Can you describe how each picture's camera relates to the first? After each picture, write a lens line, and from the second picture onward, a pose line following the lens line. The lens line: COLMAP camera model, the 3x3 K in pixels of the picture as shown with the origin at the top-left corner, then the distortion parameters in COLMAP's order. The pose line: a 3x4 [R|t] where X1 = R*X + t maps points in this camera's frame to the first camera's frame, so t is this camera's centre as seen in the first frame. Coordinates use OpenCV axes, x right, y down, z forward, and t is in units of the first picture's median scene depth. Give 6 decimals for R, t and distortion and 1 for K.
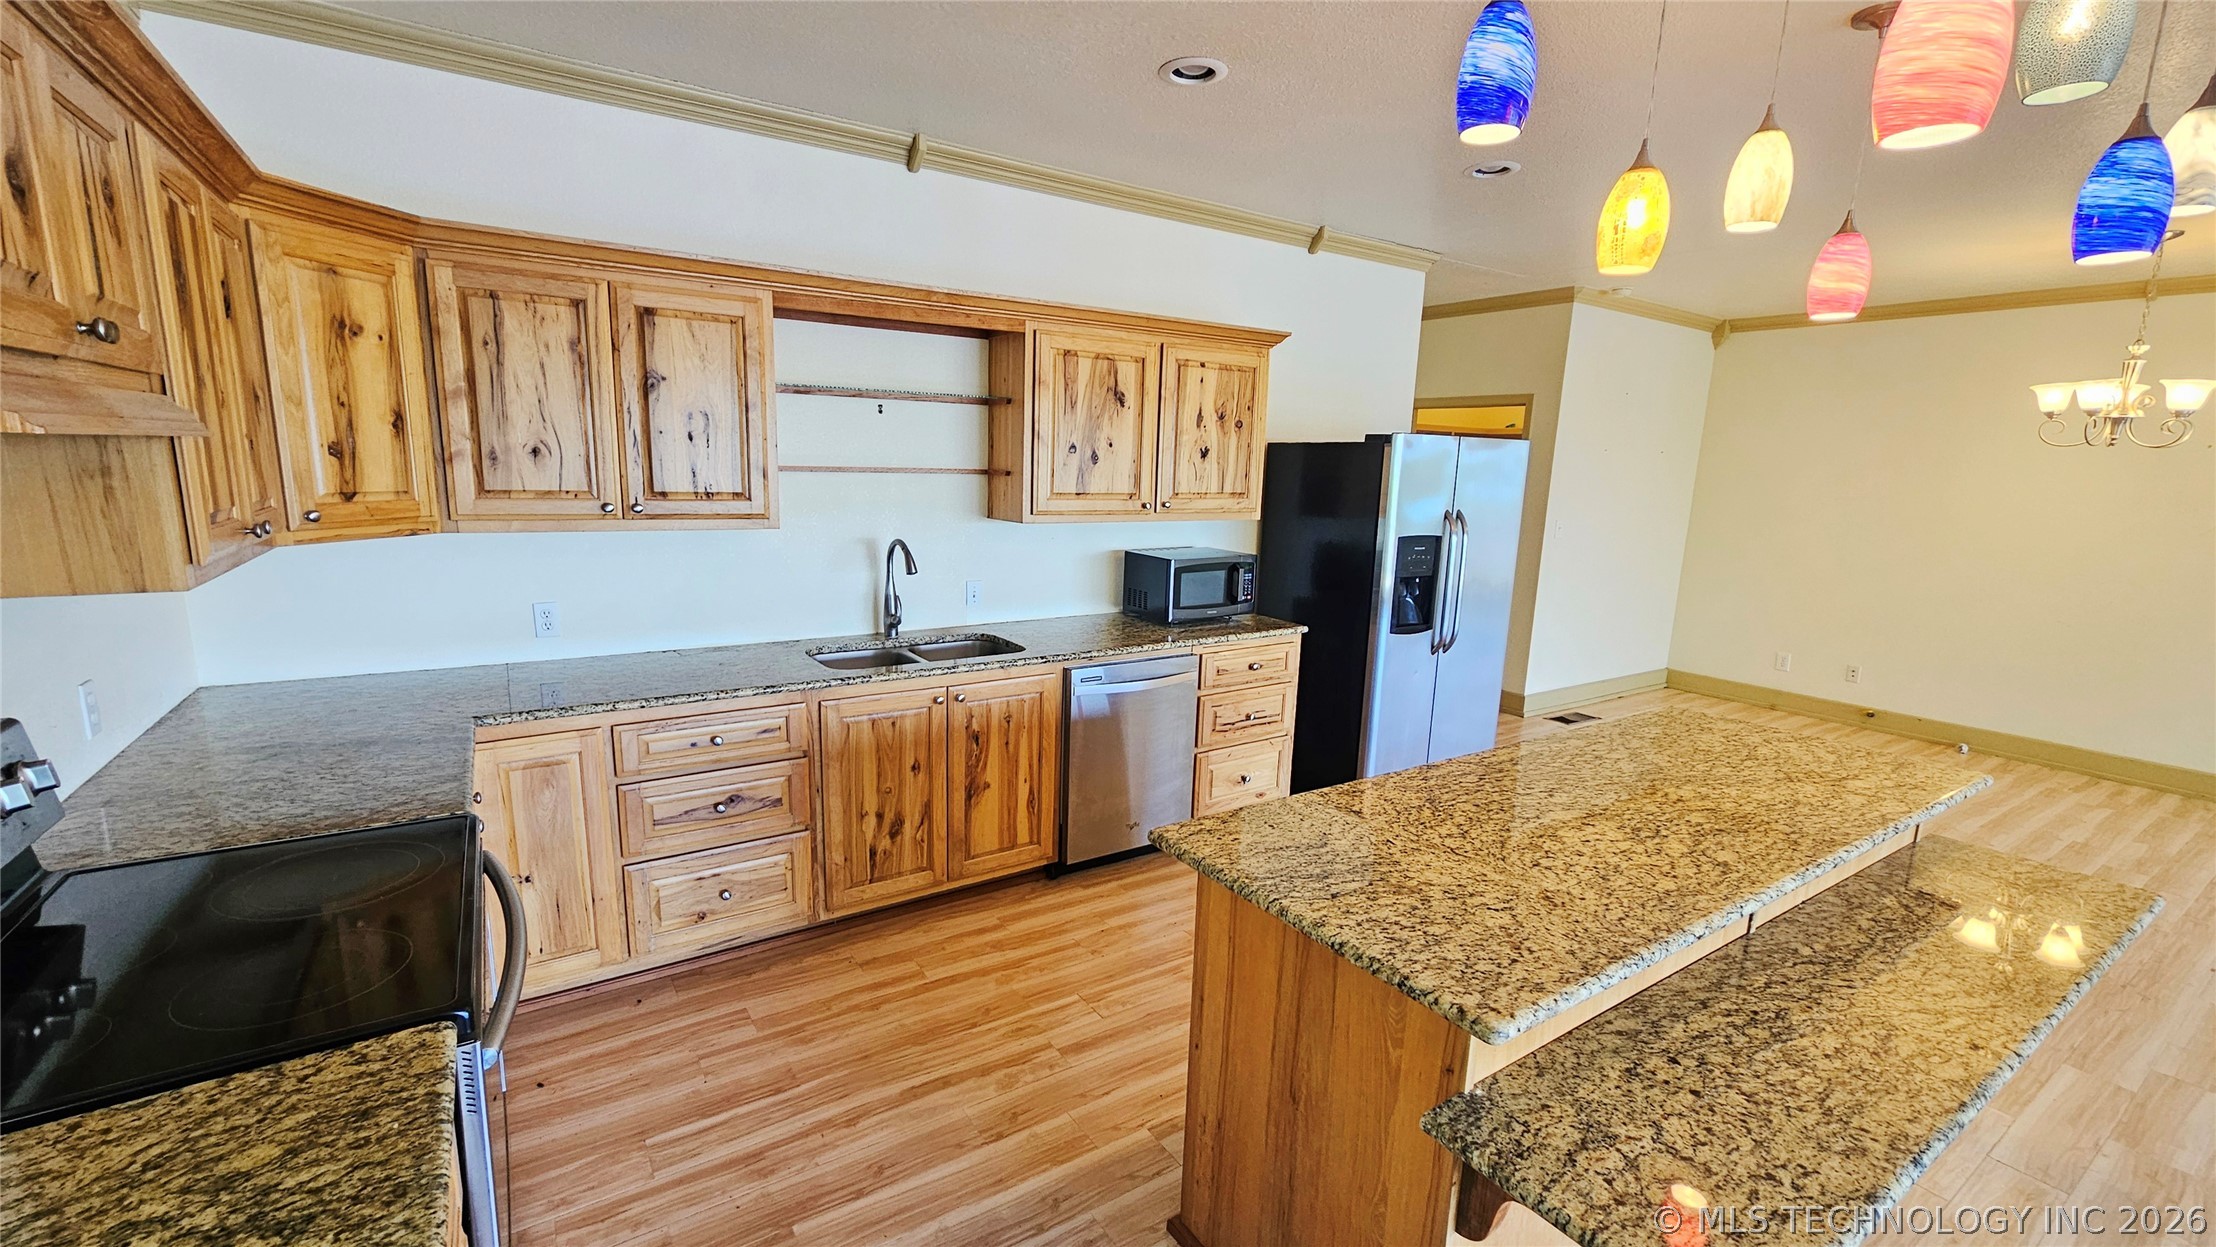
lens RADIAL K [[907.4, 0, 1116.1], [0, 907.4, 626.3], [0, 0, 1]] dist [0.001275, 0.002495]
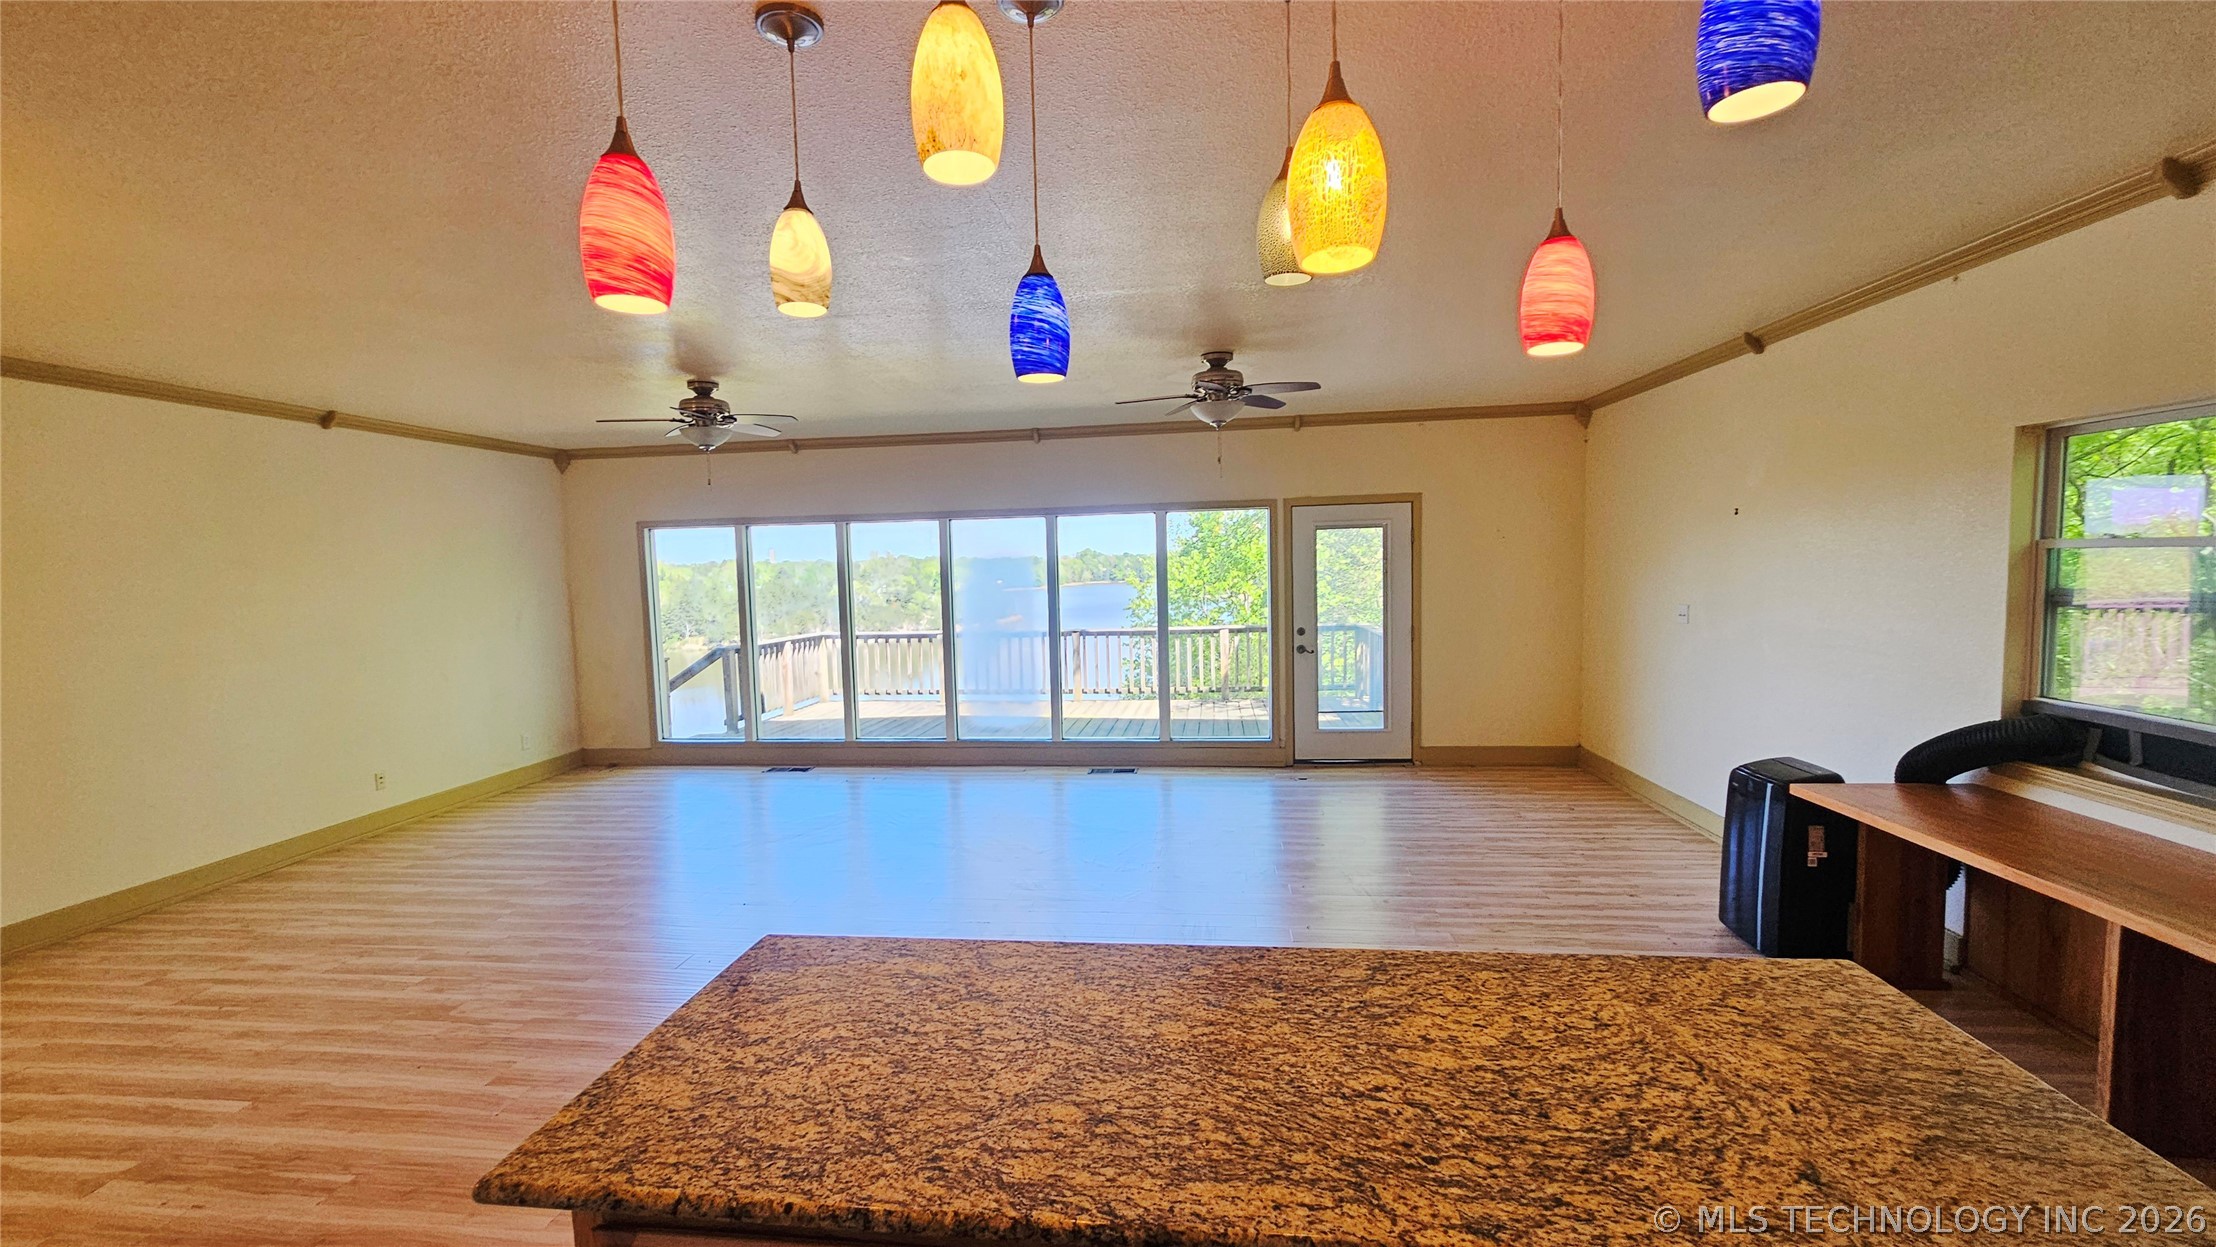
lens RADIAL K [[907.4, 0, 1097.8], [0, 907.4, 621.9], [0, 0, 1]] dist [0.001275, 0.002495]
pose [[-0.755207, -0.052840, 0.653353, 0.151055], [0.120502, 0.968566, 0.217620, -0.188735], [-0.644315, 0.243078, -0.725101, 0.983451]]
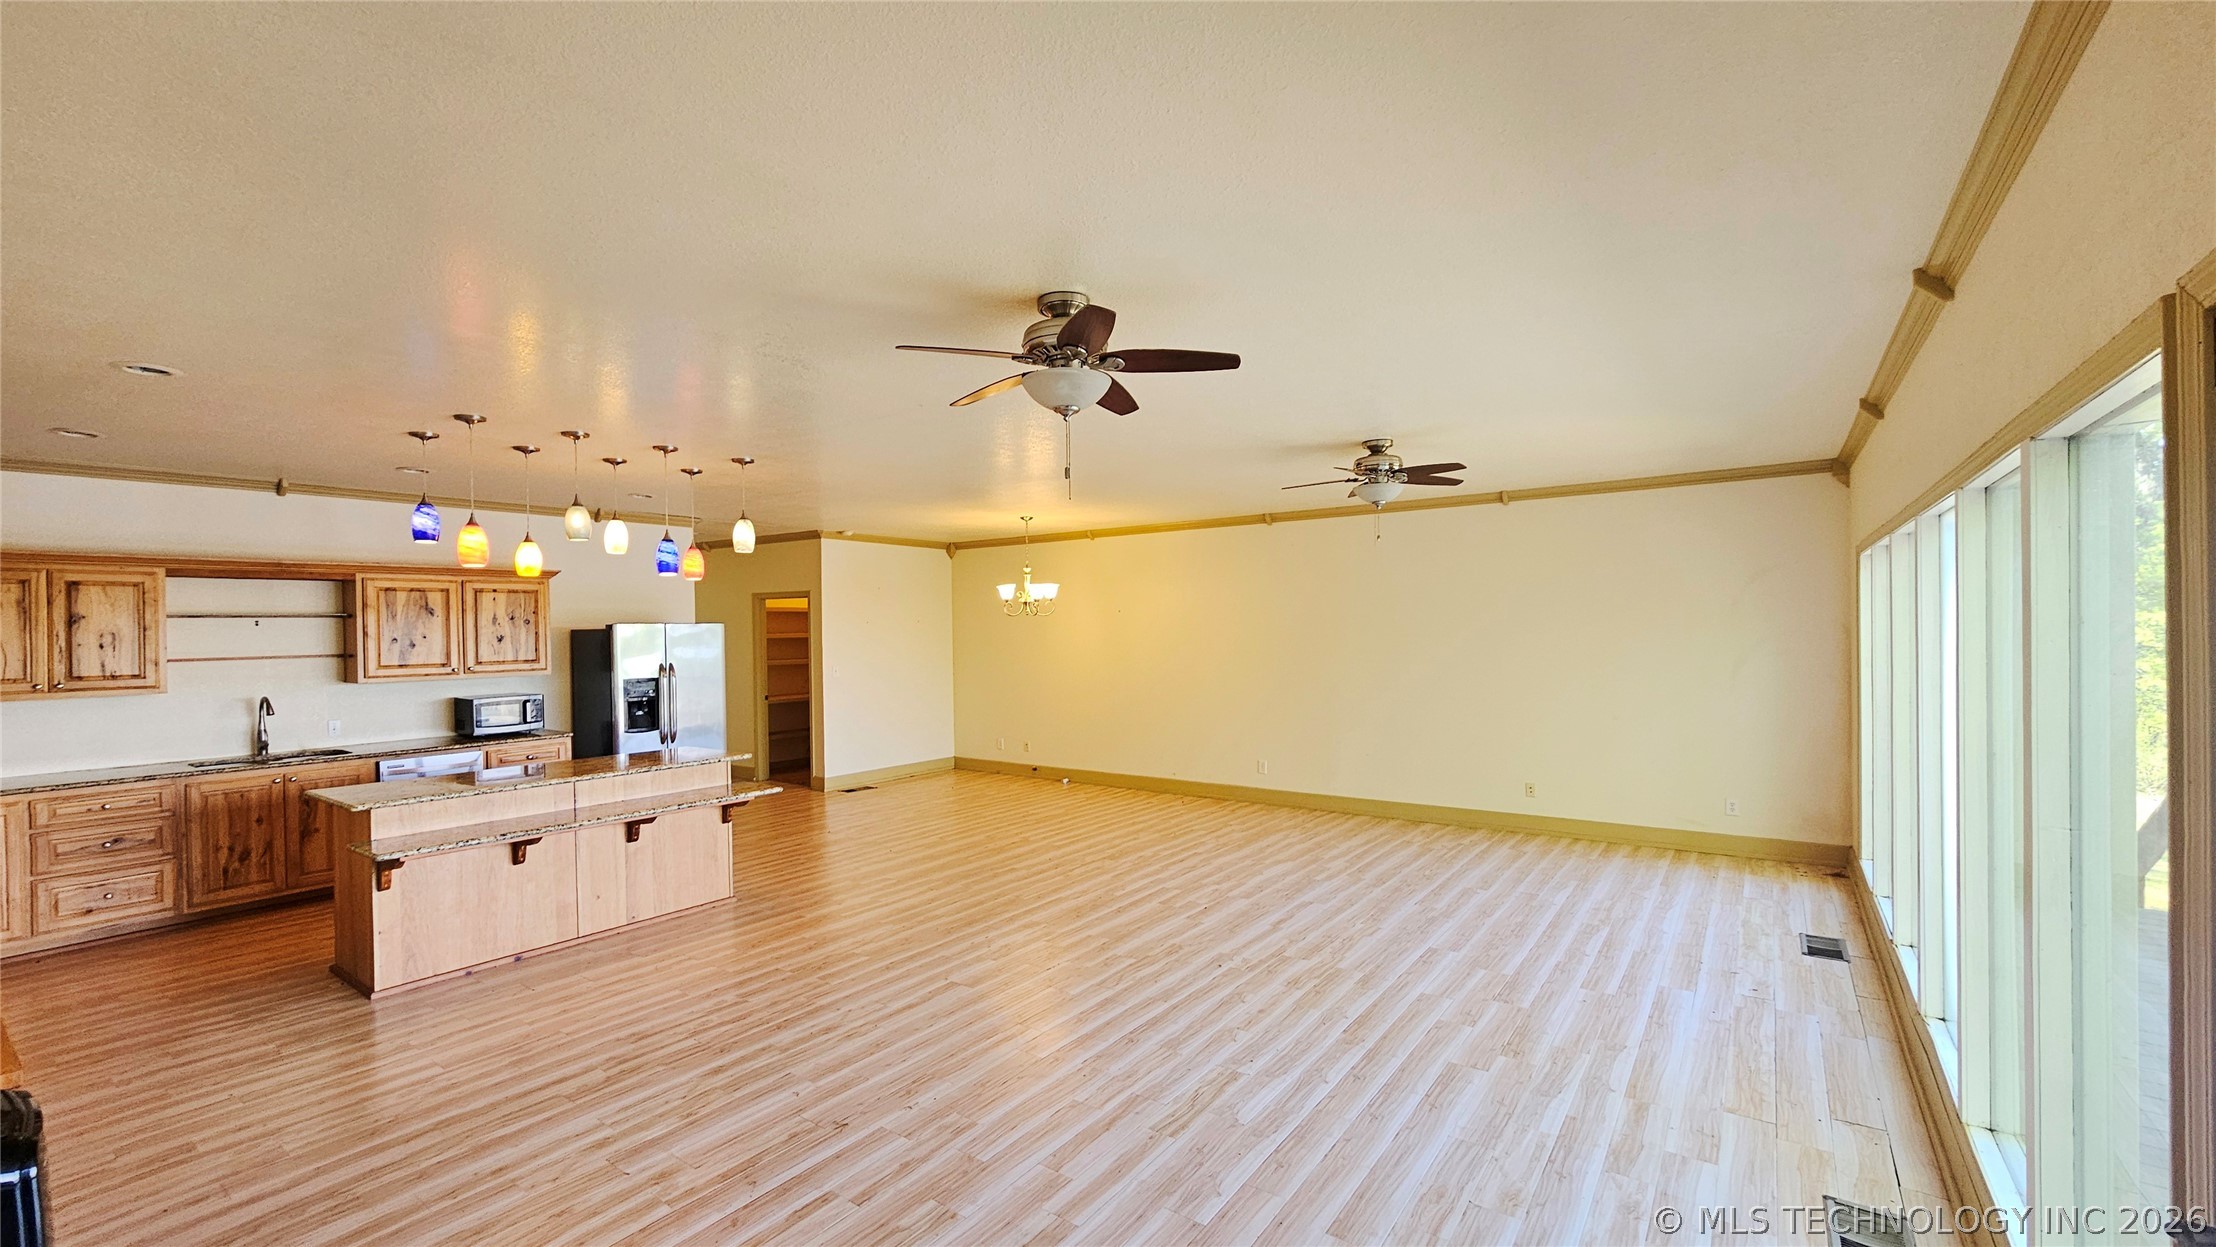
lens RADIAL K [[907.4, 0, 1109.3], [0, 907.4, 632.2], [0, 0, 1]] dist [0.001275, 0.002495]
pose [[0.938792, -0.043469, 0.341730, 0.795708], [0.101584, 0.982827, -0.154052, 0.248898], [-0.329165, 0.179337, 0.927086, -1.355180]]
